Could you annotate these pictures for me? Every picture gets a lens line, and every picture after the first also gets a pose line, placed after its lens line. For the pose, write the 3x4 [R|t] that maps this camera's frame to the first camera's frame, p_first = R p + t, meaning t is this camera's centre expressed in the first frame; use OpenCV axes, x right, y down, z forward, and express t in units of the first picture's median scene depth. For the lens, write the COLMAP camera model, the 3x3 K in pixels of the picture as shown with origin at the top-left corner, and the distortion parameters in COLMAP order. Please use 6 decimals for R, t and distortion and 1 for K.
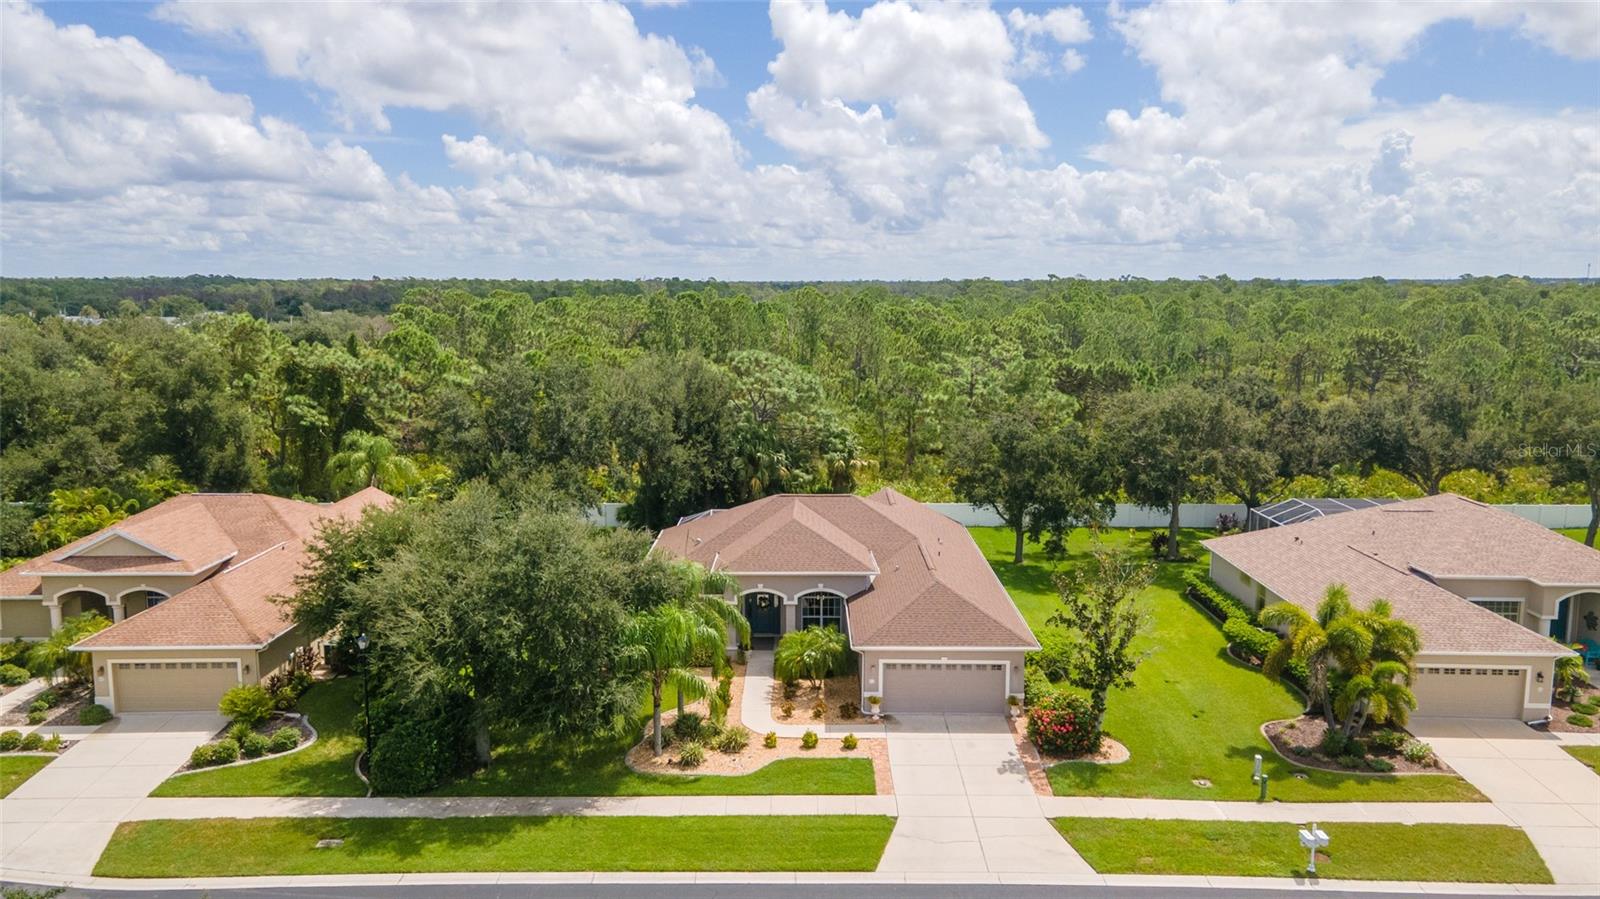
lens RADIAL K [[1161.5, 0, 790.6], [0, 1161.5, 457.2], [0, 0, 1]] dist [0.034976, 0.009225]
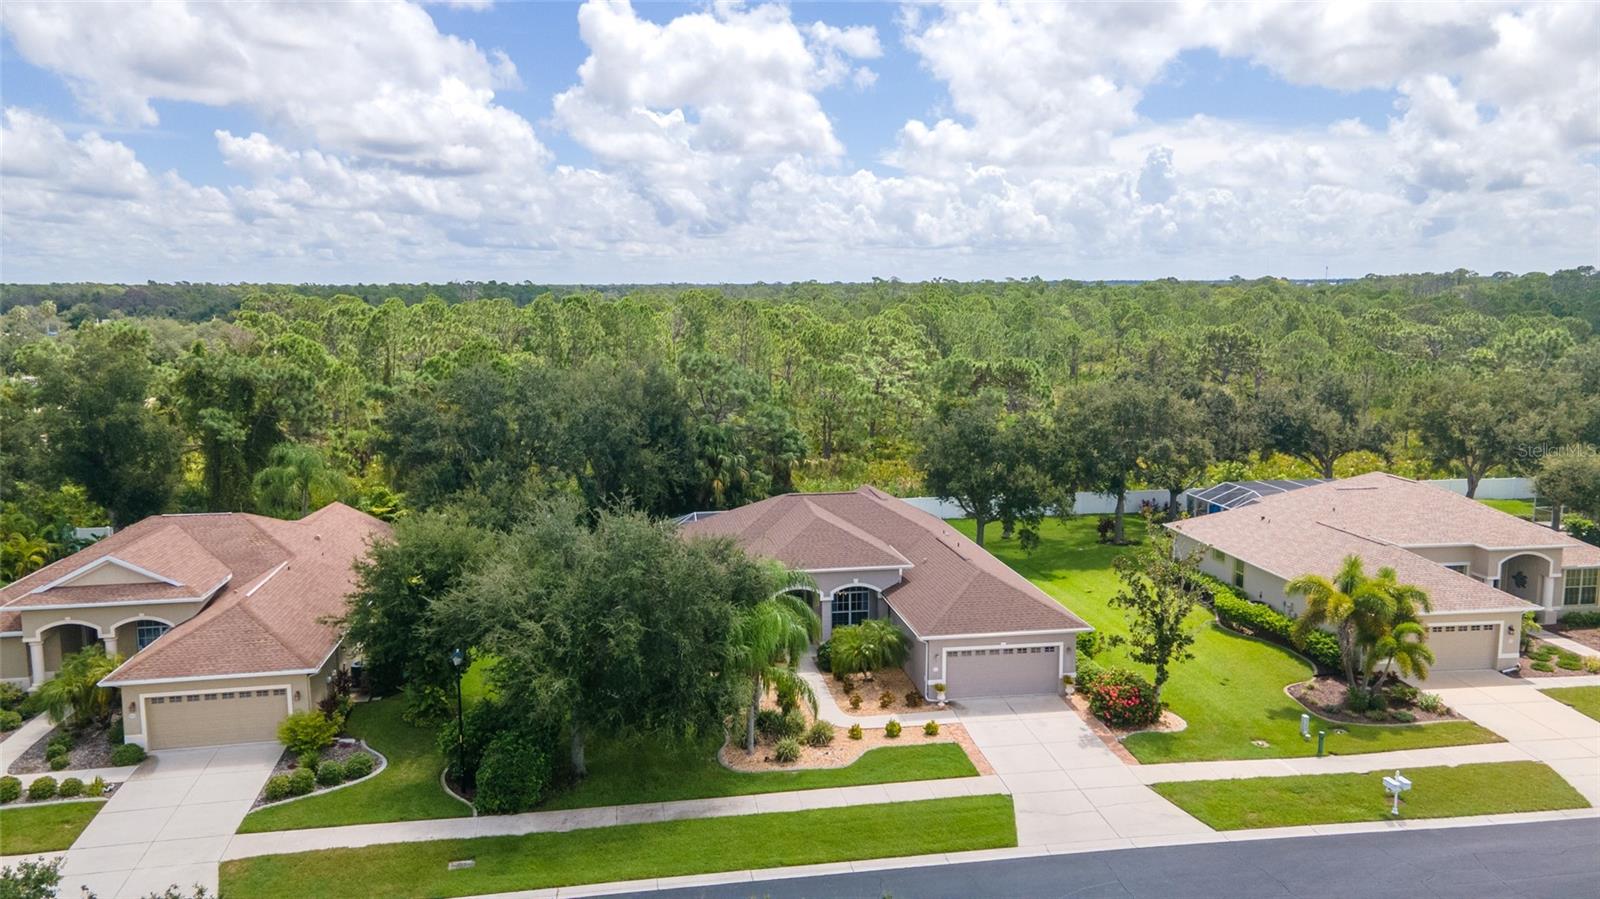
lens RADIAL K [[1161.5, 0, 790.6], [0, 1161.5, 457.2], [0, 0, 1]] dist [0.034976, 0.009225]
pose [[0.986549, -0.029914, 0.160708, -0.218570], [0.030359, 0.999539, -0.000313, 0.000676], [-0.160624, 0.005188, 0.987002, -0.000717]]
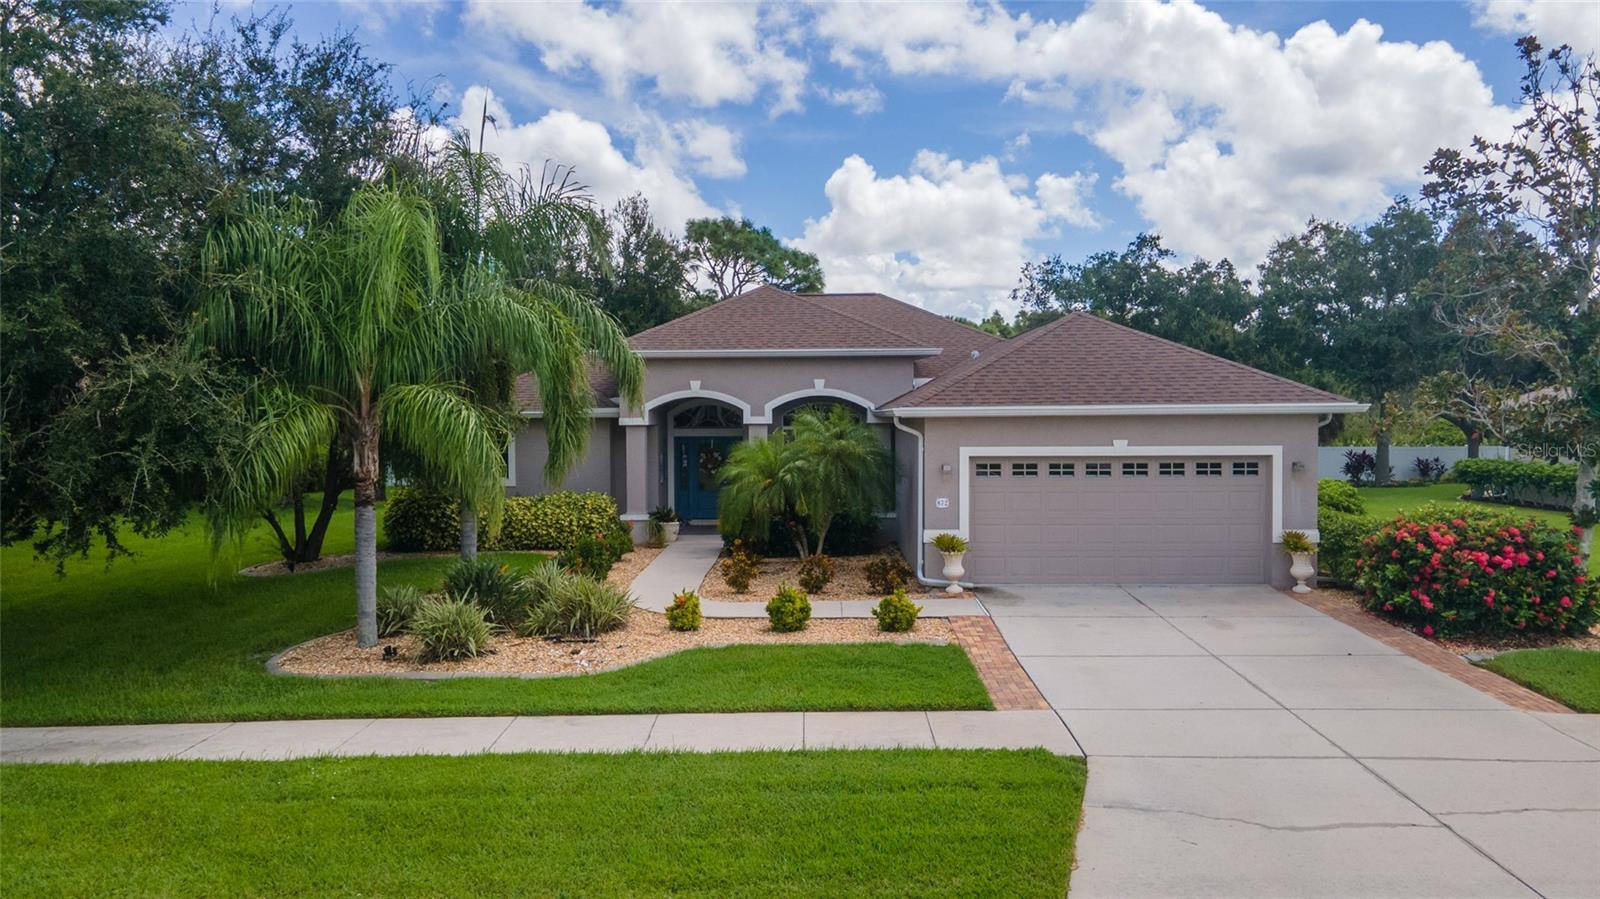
lens RADIAL K [[1161.5, 0, 790.6], [0, 1161.5, 457.2], [0, 0, 1]] dist [0.034976, 0.009225]
pose [[0.999967, -0.005984, -0.005420, 0.018429], [0.005341, 0.993726, -0.111716, 0.222902], [0.006055, 0.111684, 0.993725, 0.591872]]
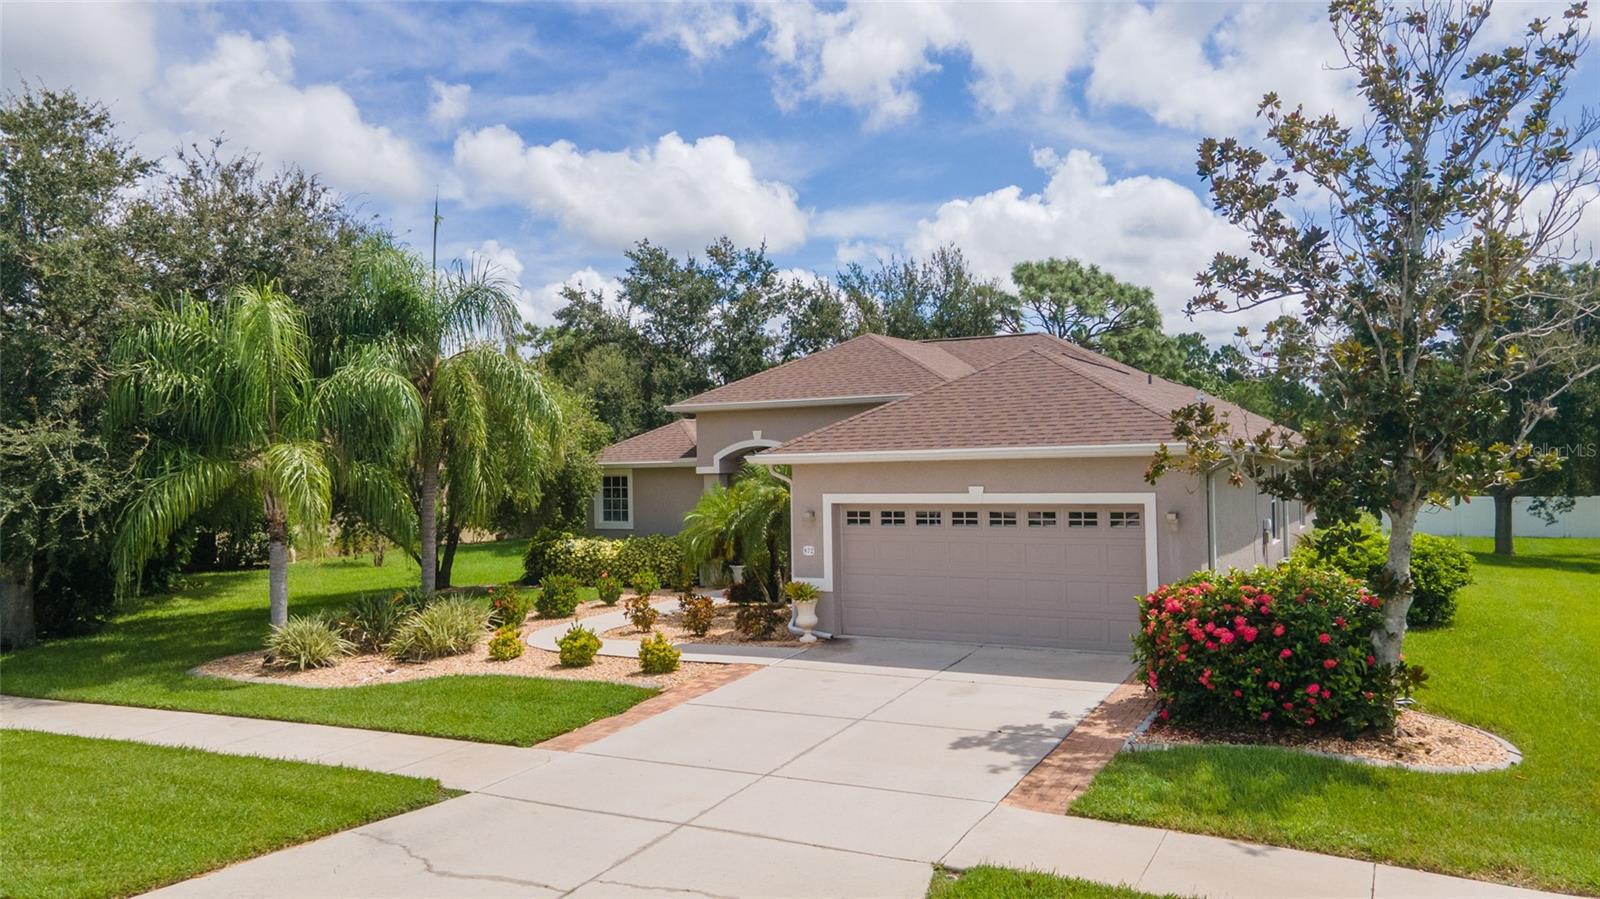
lens RADIAL K [[1161.5, 0, 790.6], [0, 1161.5, 457.2], [0, 0, 1]] dist [0.034976, 0.009225]
pose [[0.887131, -0.020598, -0.461057, 0.252895], [-0.050138, 0.988790, -0.140646, 0.218503], [0.458785, 0.147888, 0.876154, 0.638340]]
